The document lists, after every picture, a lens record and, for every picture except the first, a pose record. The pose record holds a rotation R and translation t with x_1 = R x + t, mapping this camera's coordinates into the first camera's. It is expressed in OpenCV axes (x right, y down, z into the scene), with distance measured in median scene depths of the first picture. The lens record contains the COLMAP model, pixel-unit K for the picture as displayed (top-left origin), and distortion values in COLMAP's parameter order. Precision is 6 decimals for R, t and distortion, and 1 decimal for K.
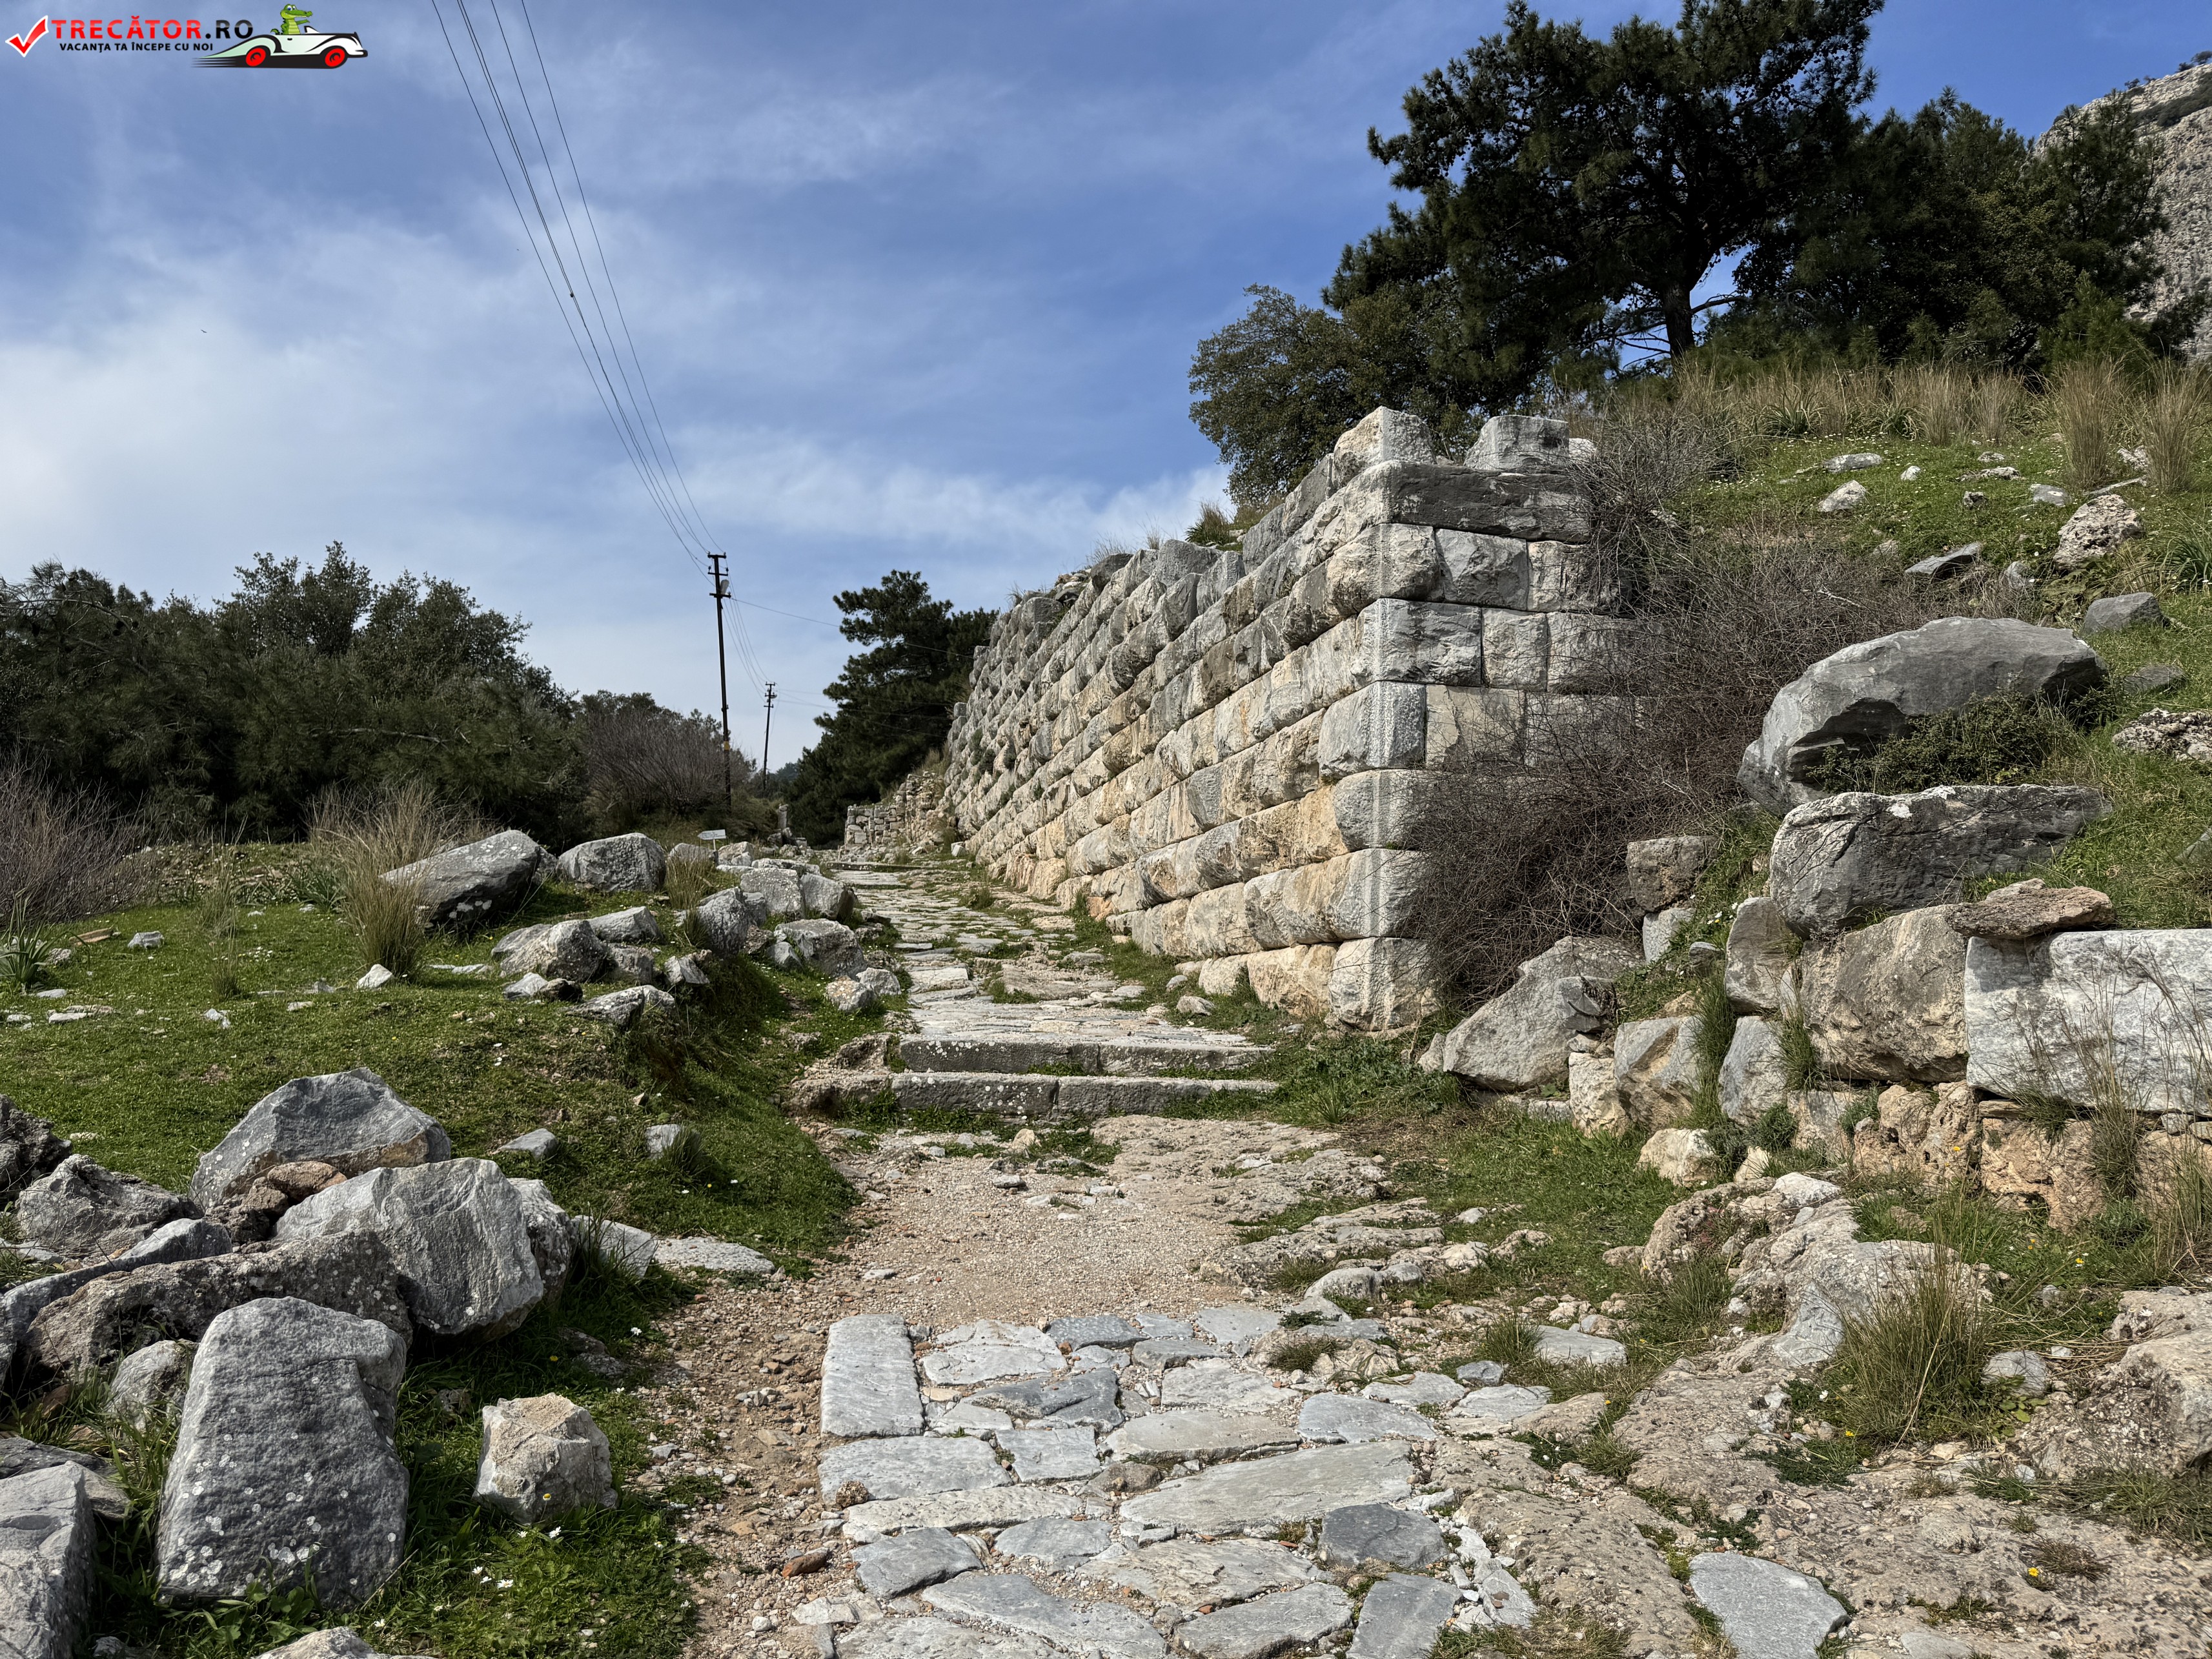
lens RADIAL K [[1537.9, 0, 1113.9], [0, 1537.9, 842.4], [0, 0, 1]] dist [0.008149, 0.000560]
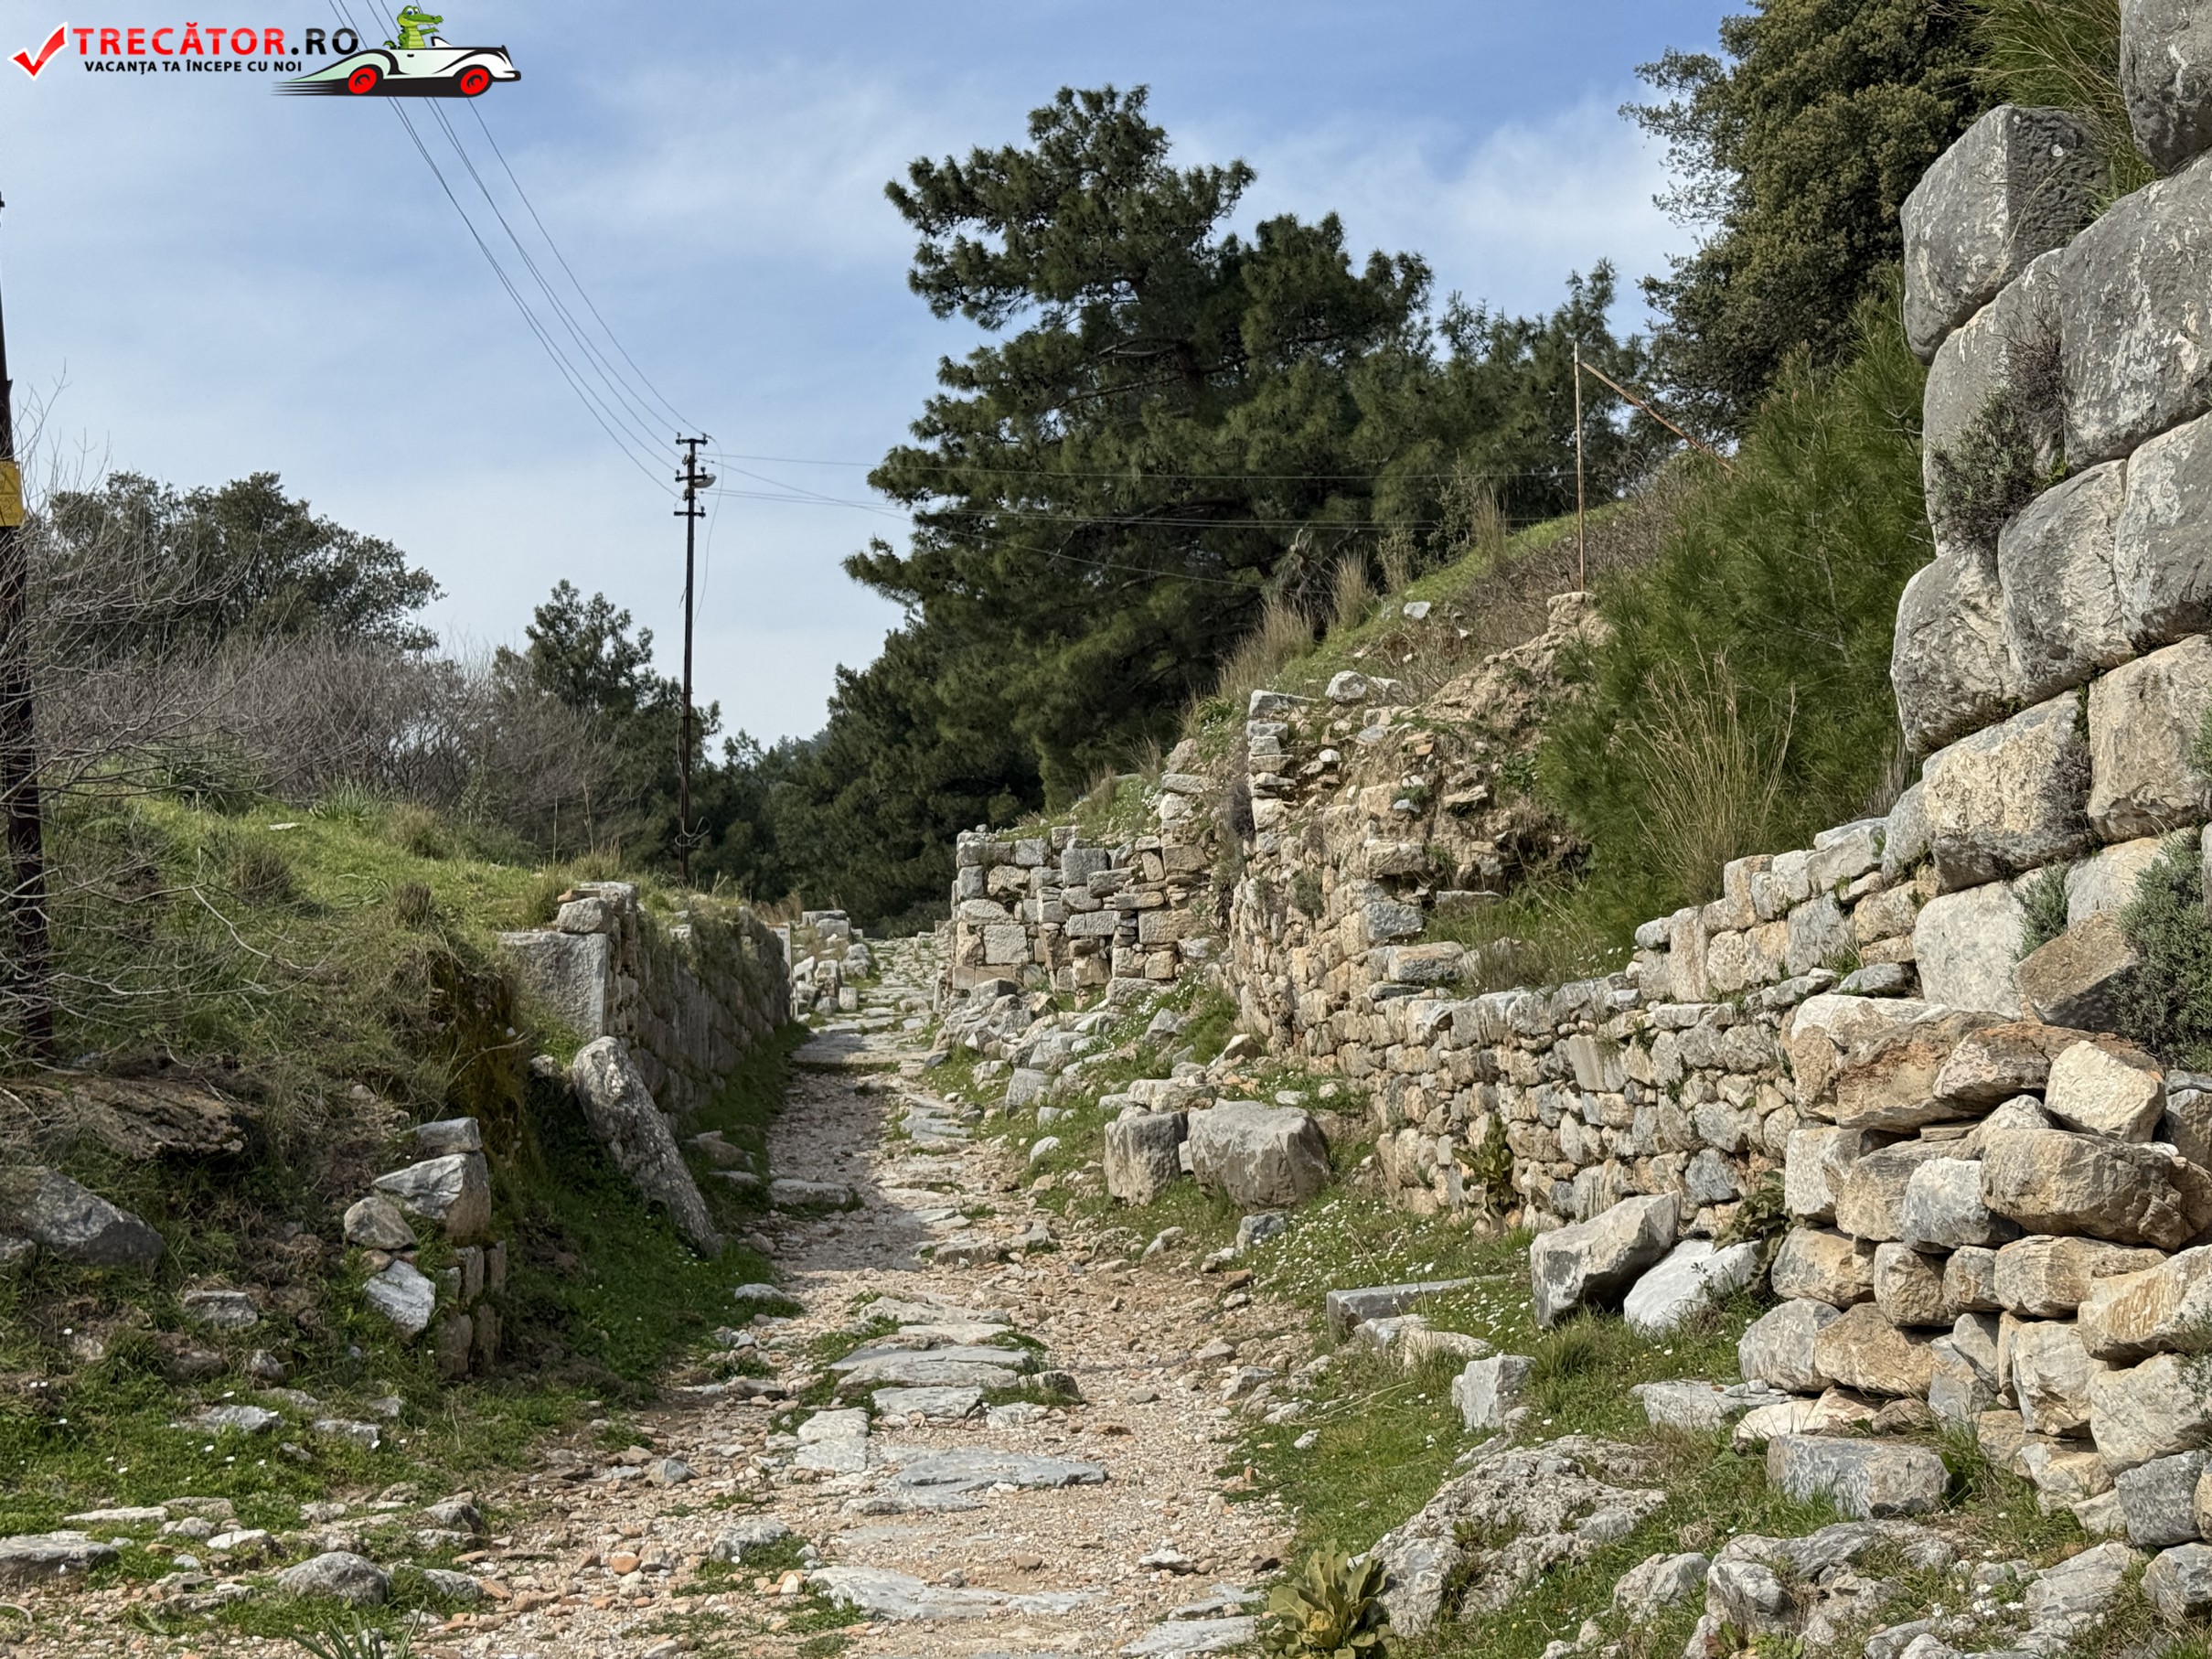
lens RADIAL K [[3089.5, 0, 1104.6], [0, 3089.5, 828.8], [0, 0, 1]] dist [-0.009779, 0.000000]
pose [[0.990637, -0.040389, -0.130414, -0.055639], [0.039296, 0.999168, -0.010947, -0.012908], [0.130747, 0.005720, 0.991399, 0.352396]]
